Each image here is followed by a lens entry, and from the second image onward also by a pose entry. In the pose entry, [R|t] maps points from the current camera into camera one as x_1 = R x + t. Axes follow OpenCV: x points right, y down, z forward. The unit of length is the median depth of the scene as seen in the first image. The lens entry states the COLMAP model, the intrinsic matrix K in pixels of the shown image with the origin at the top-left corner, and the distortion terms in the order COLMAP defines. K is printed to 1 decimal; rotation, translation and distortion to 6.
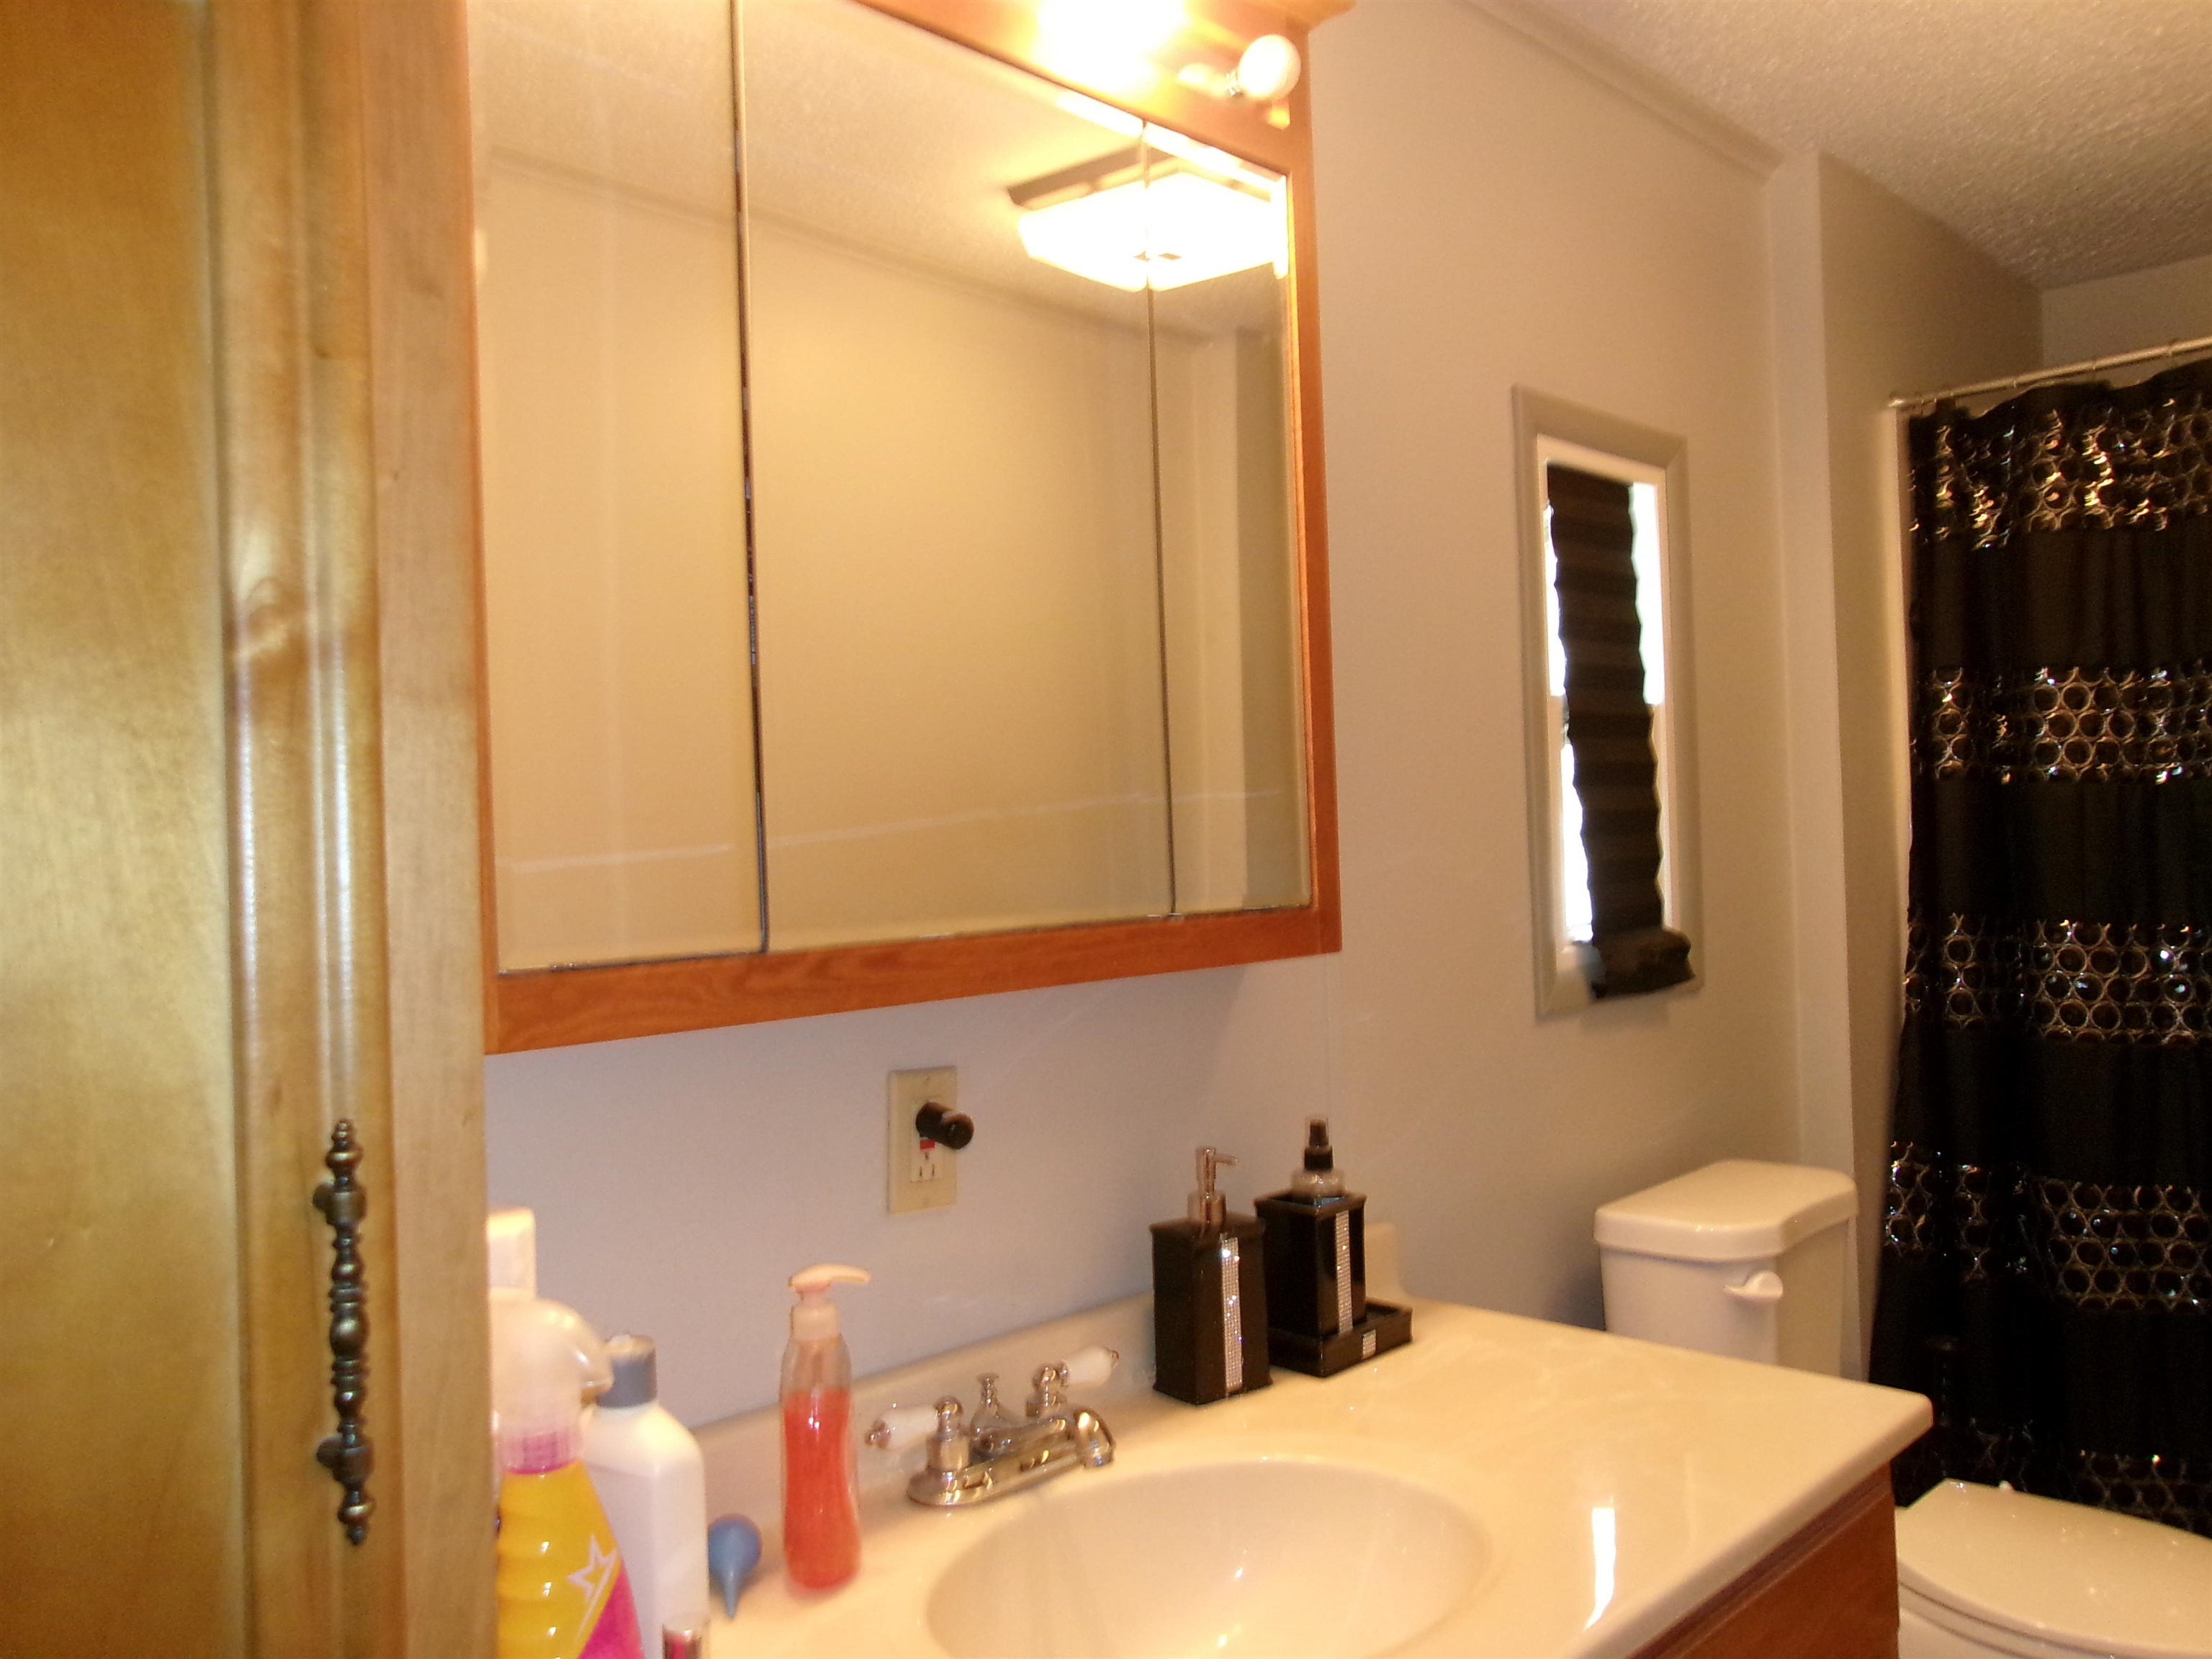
lens RADIAL K [[1743.3, 0, 1094.8], [0, 1743.3, 827.0], [0, 0, 1]] dist [-0.011493, 0.043540]
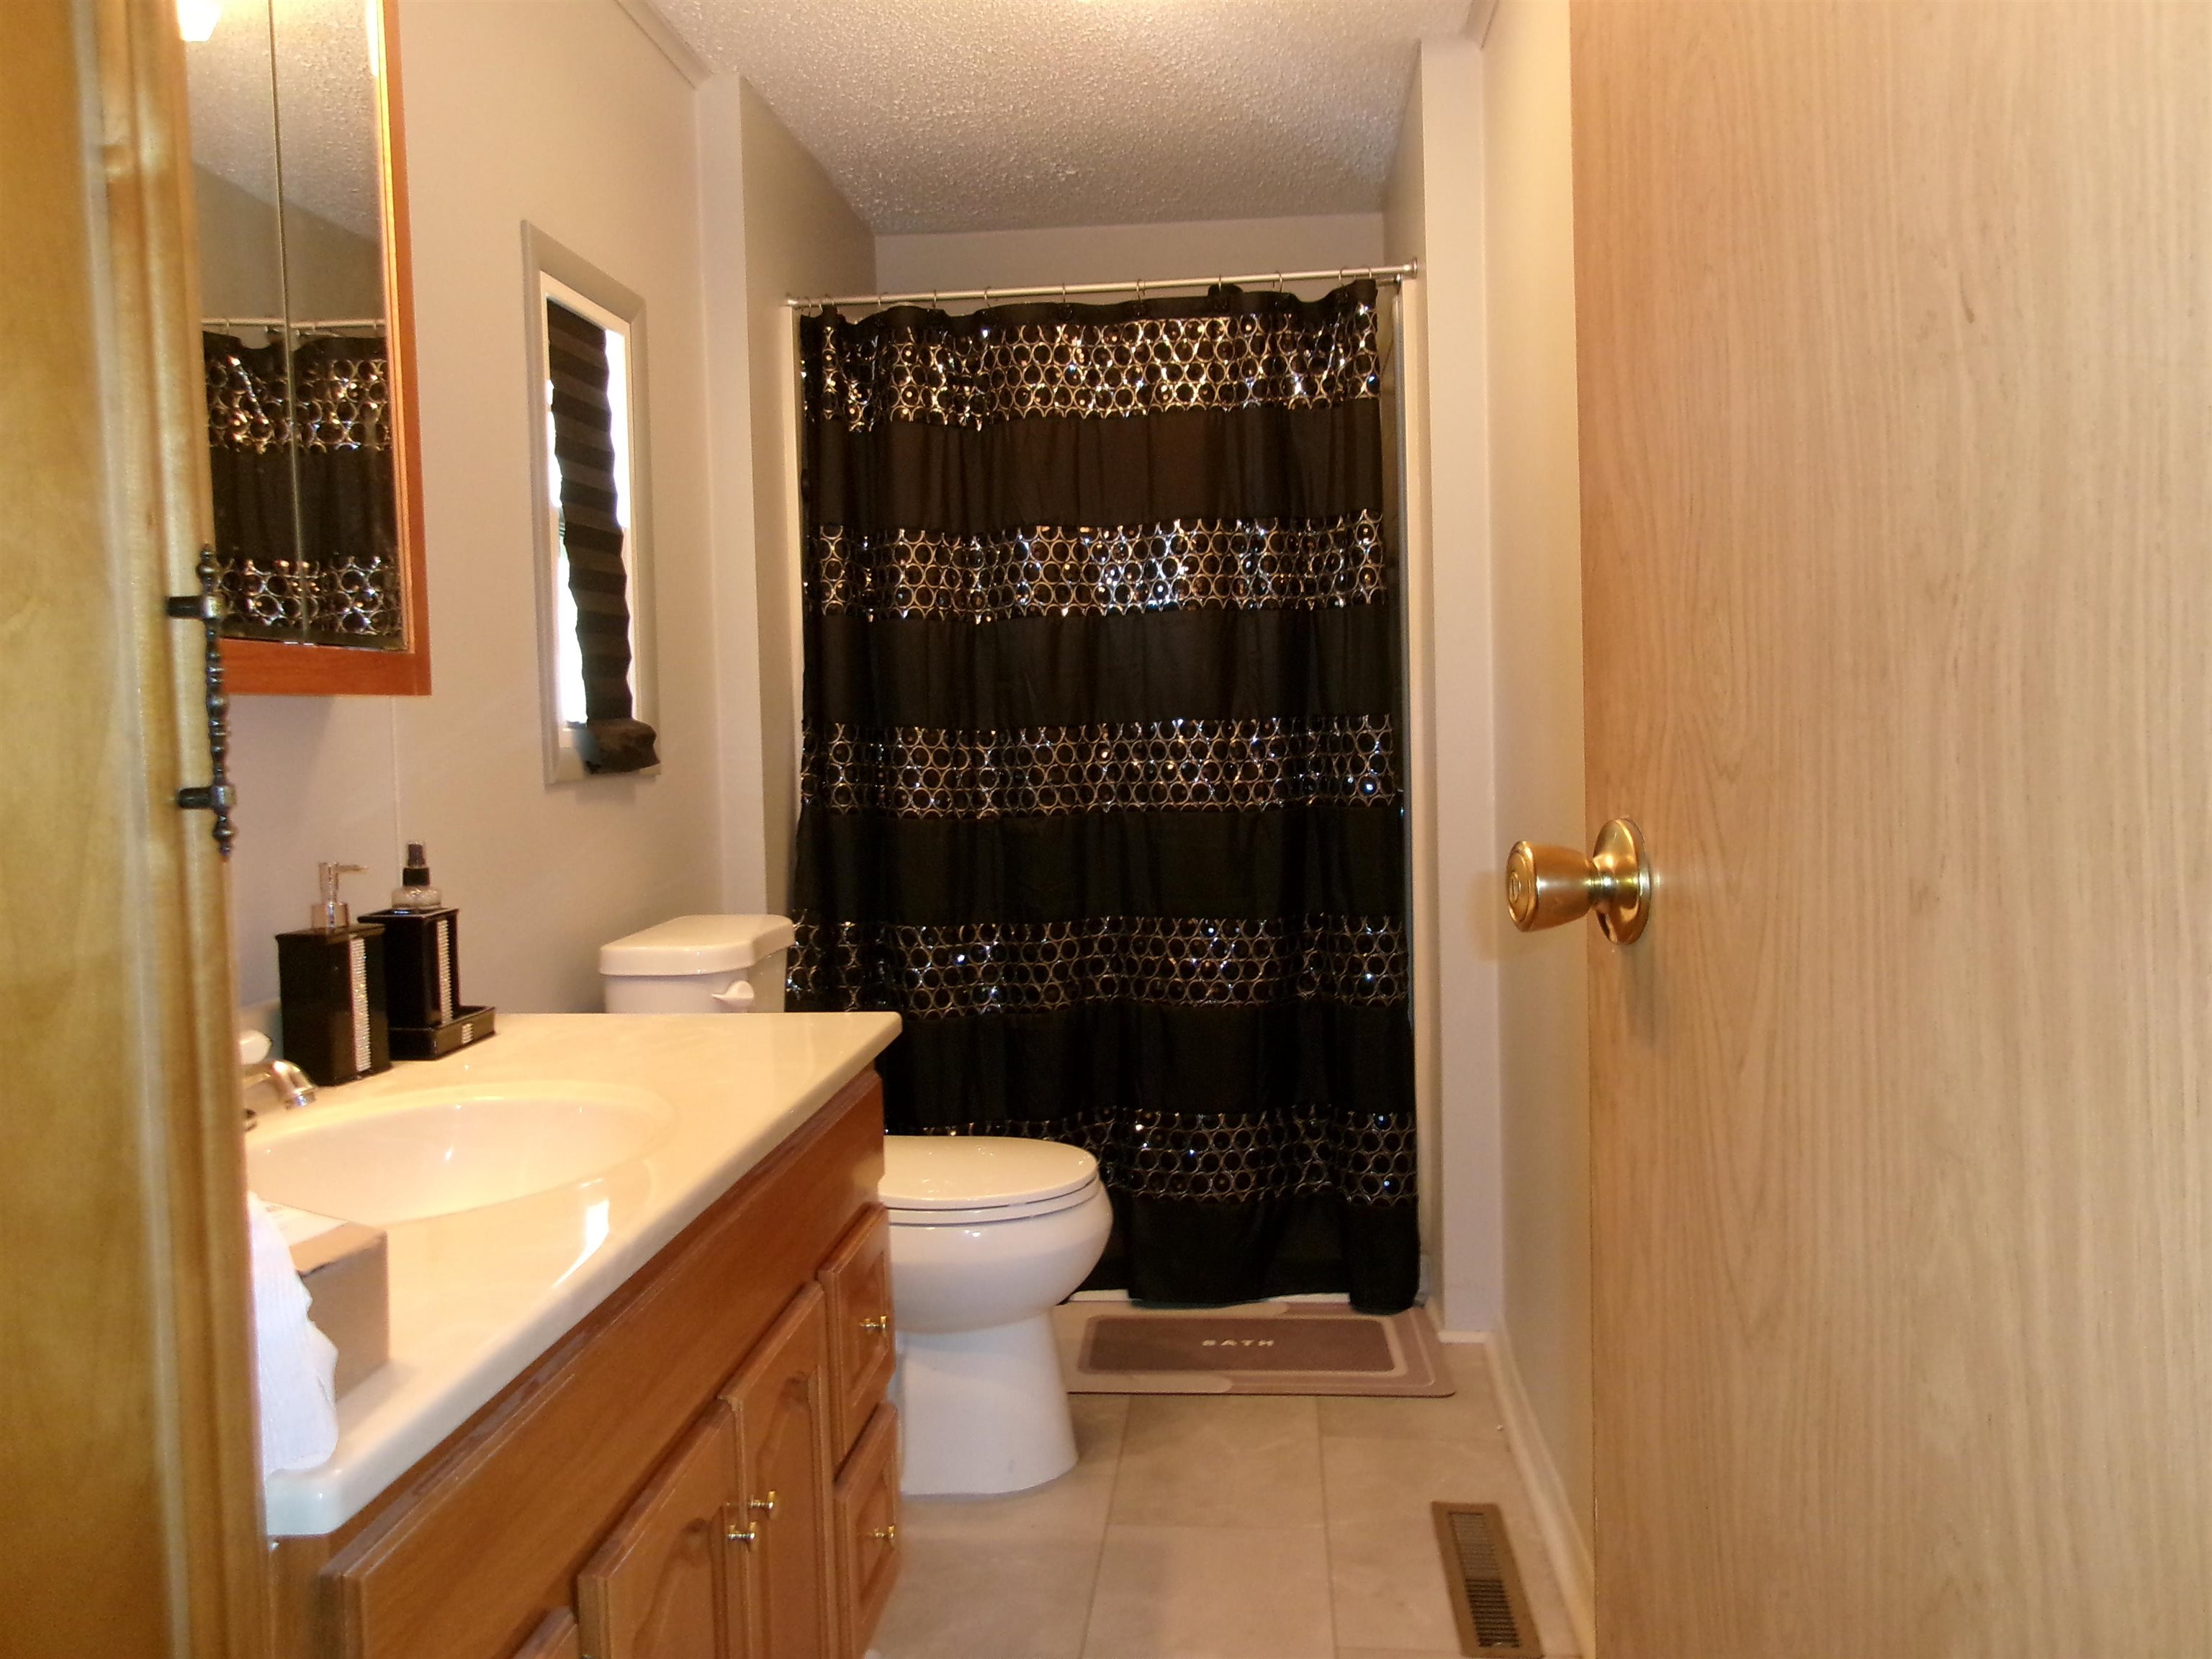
lens RADIAL K [[1762.8, 0, 1103.9], [0, 1762.8, 830.1], [0, 0, 1]] dist [-0.019160, -0.012834]
pose [[0.777247, -0.019960, 0.628879, -0.157402], [-0.012705, 0.998795, 0.047404, 0.066702], [-0.629067, -0.044834, 0.776057, -0.102754]]
